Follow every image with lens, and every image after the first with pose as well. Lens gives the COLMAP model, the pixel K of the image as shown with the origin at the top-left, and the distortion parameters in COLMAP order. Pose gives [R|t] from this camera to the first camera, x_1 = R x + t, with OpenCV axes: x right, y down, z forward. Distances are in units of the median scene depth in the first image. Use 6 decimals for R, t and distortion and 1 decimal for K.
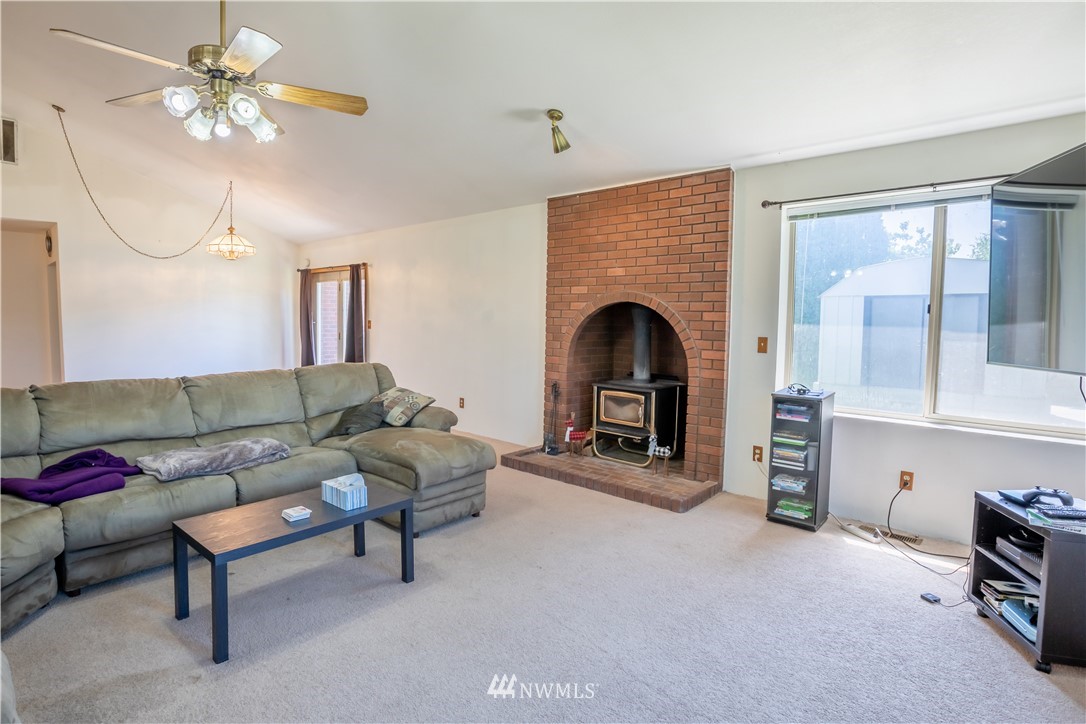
lens RADIAL K [[563.0, 0, 491.0], [0, 563.0, 347.7], [0, 0, 1]] dist [-0.070060, 0.037507]
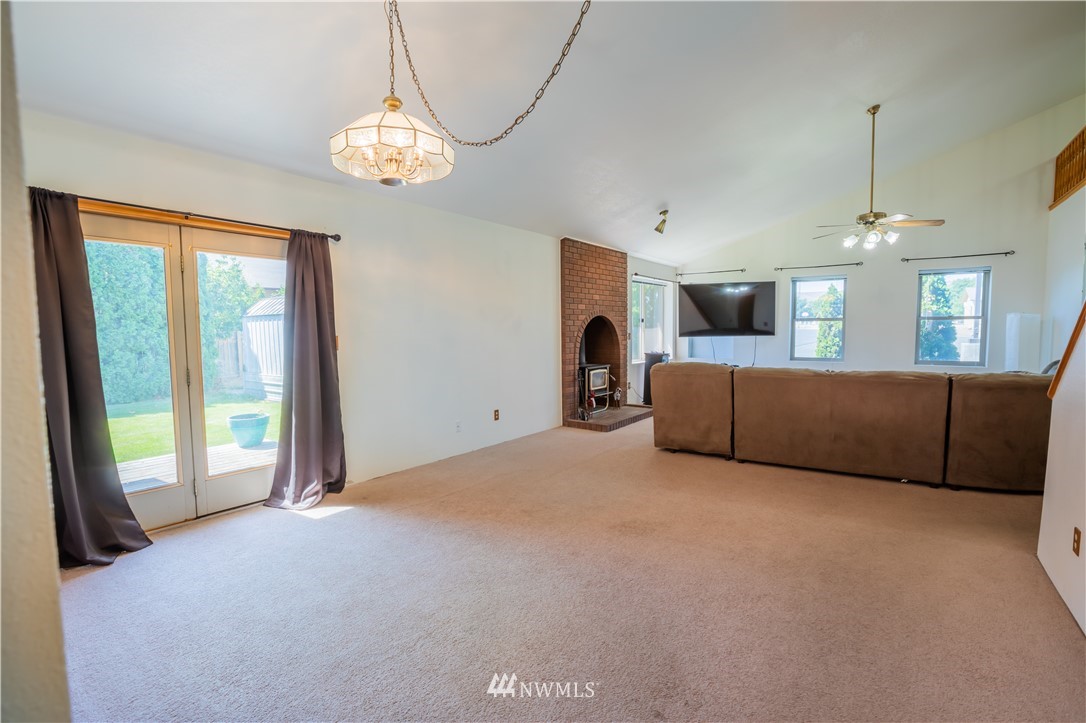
lens RADIAL K [[499.4, 0, 540.5], [0, 499.4, 363.6], [0, 0, 1]] dist [-0.056800, 0.022671]
pose [[-0.153693, -0.080235, 0.984856, -1.173977], [0.065585, 0.993672, 0.091188, -0.083077], [-0.985940, 0.078607, -0.147458, 1.350256]]
